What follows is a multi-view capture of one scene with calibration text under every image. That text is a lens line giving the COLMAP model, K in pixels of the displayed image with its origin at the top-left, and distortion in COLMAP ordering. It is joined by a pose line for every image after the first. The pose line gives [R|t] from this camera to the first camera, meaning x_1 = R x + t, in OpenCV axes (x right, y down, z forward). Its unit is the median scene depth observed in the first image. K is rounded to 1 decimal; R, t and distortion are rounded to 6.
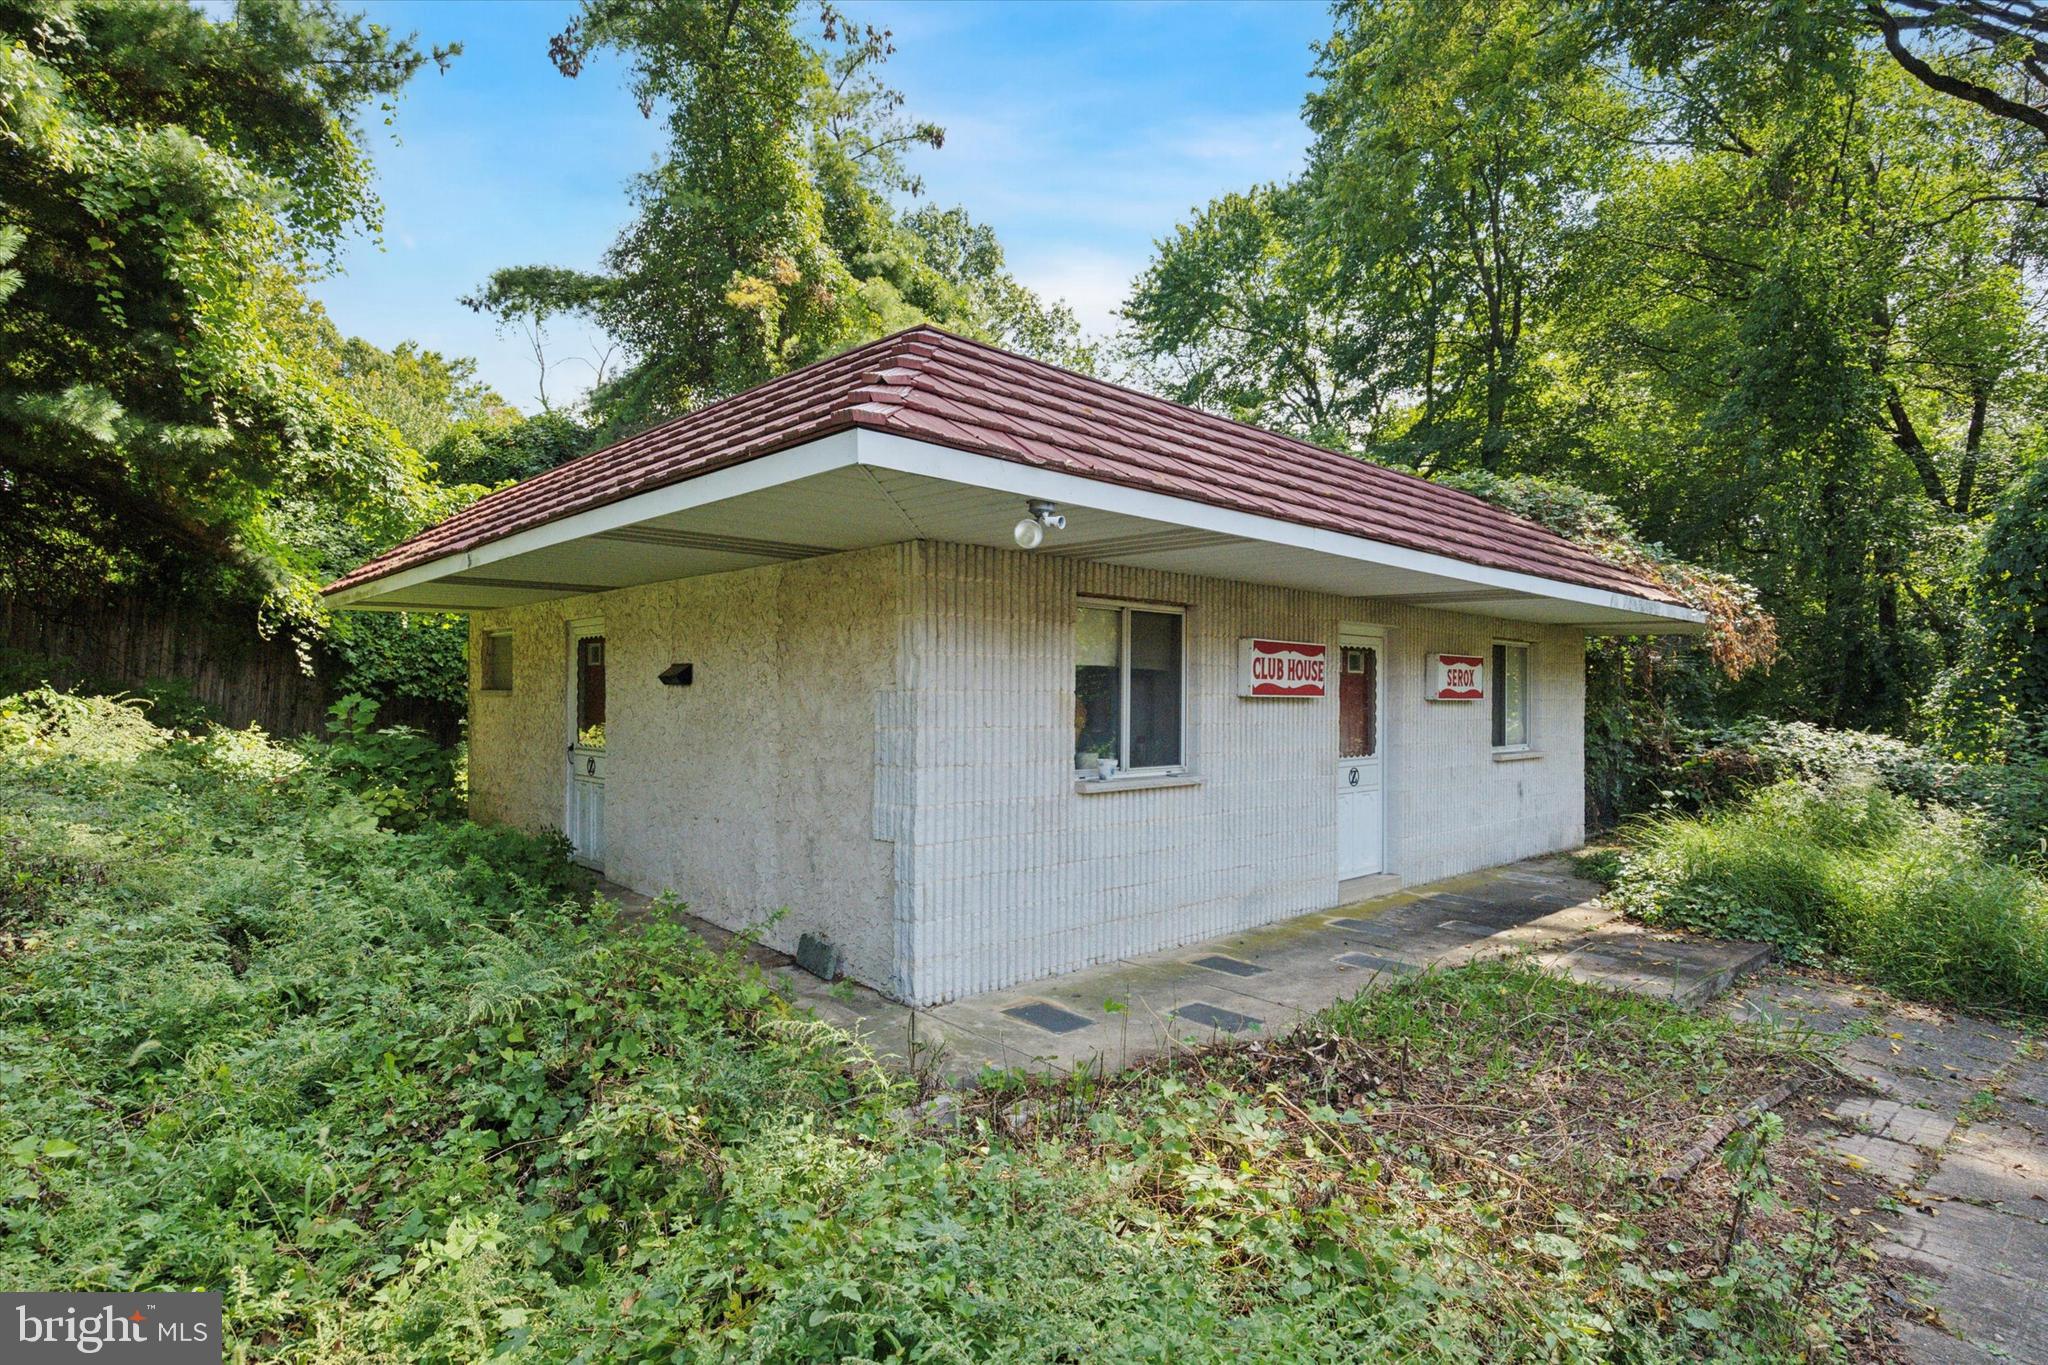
lens RADIAL K [[1024.7, 0, 1021.0], [0, 1024.7, 683.6], [0, 0, 1]] dist [0.012177, 0.000797]
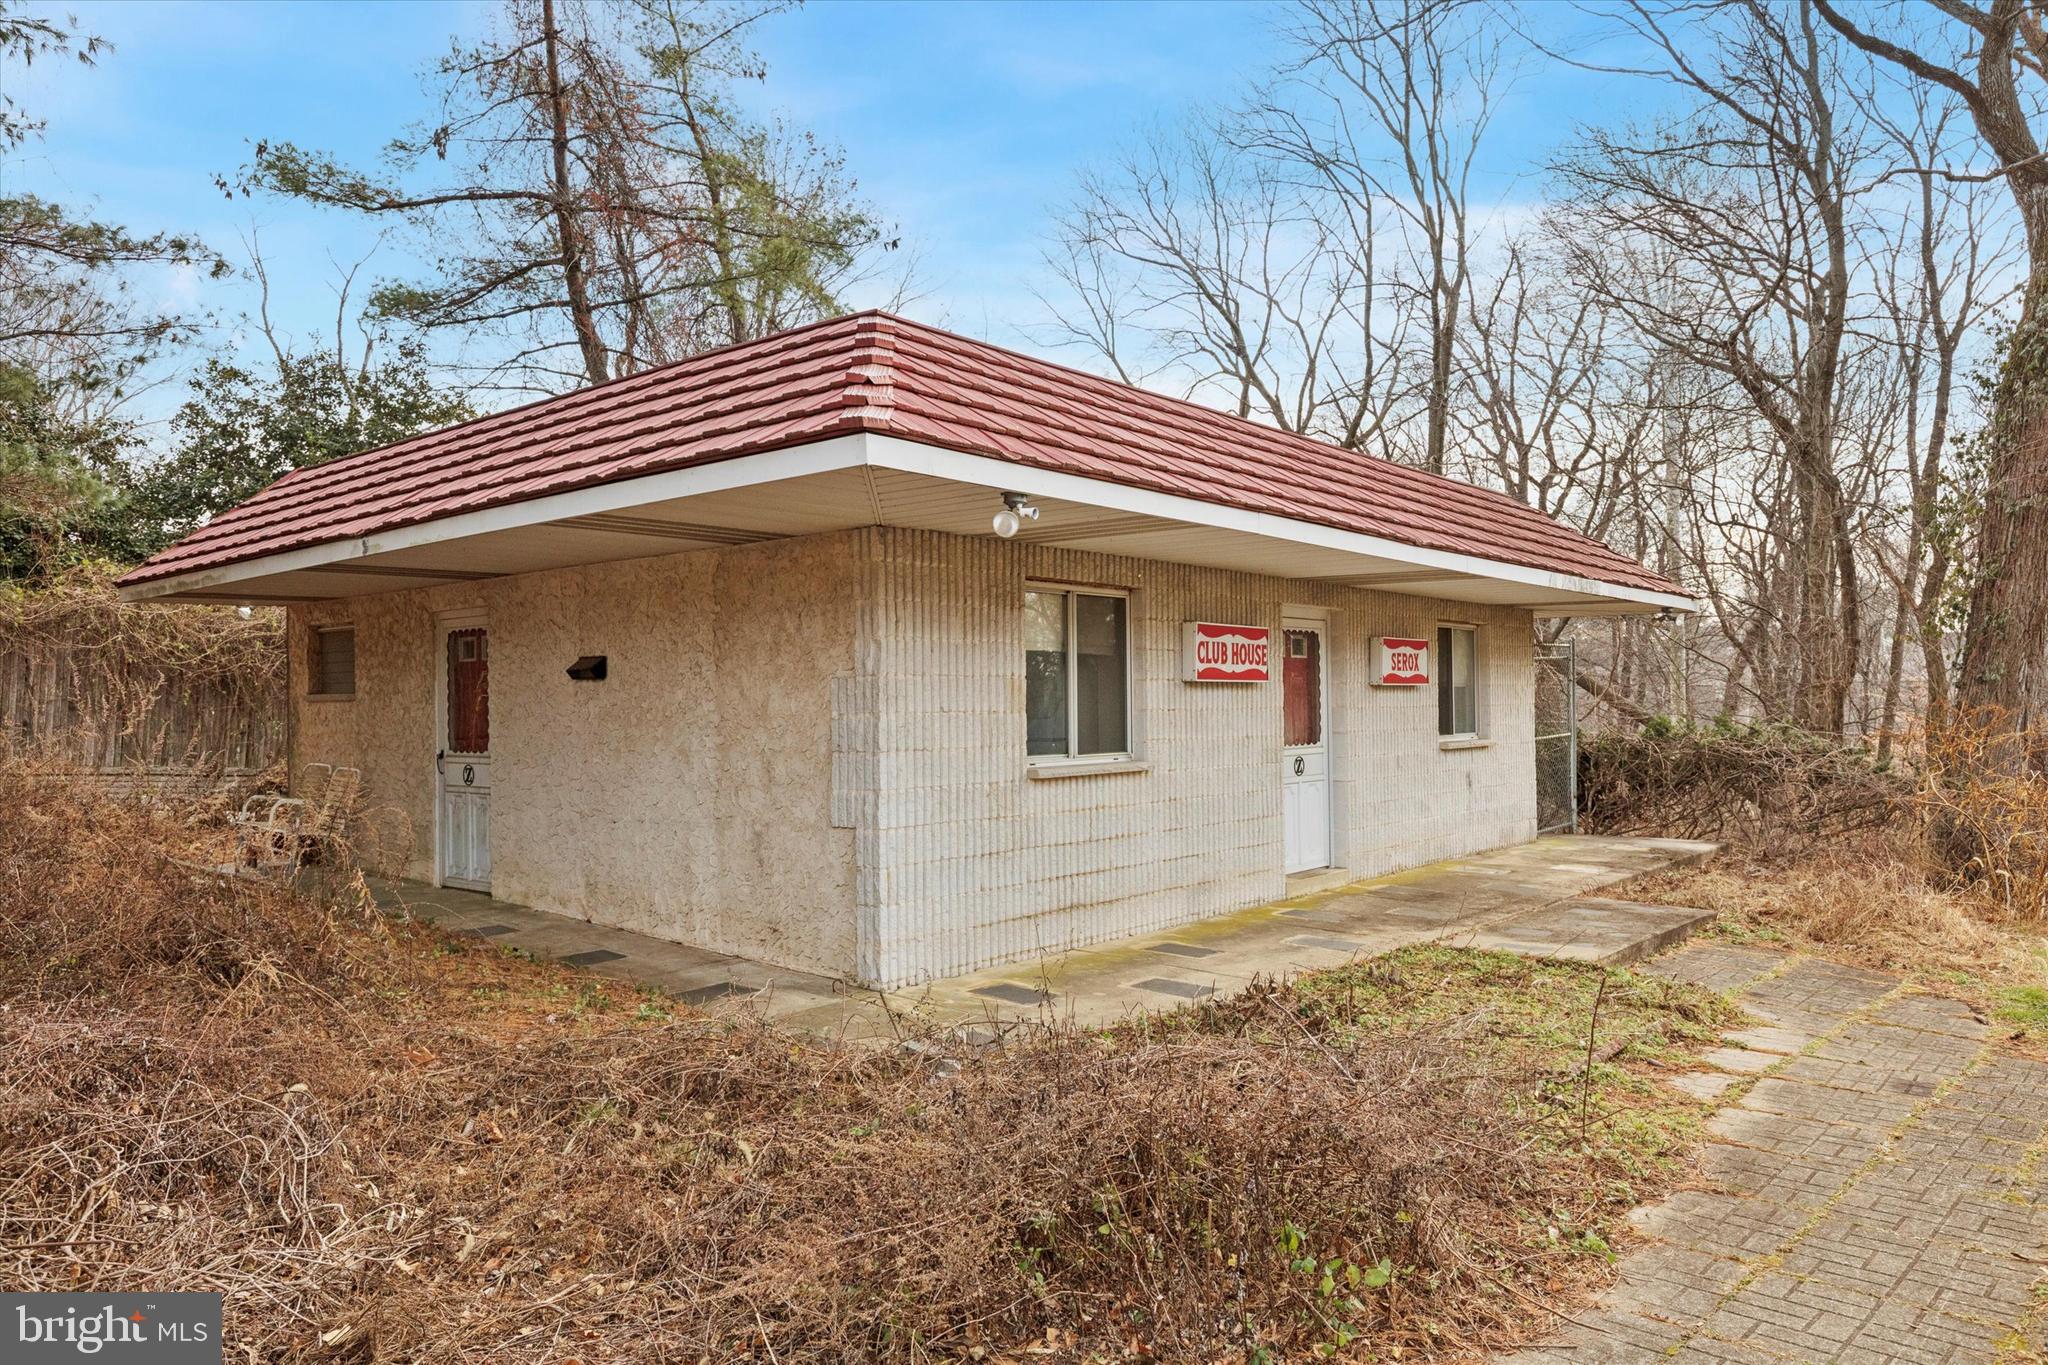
lens RADIAL K [[1321.3, 0, 1024.8], [0, 1321.3, 683.1], [0, 0, 1]] dist [-0.000554, -0.001760]
pose [[0.993435, -0.016605, 0.113183, -0.088689], [0.017175, 0.999844, -0.004066, 0.018430], [-0.113098, 0.005984, 0.993566, -0.255919]]
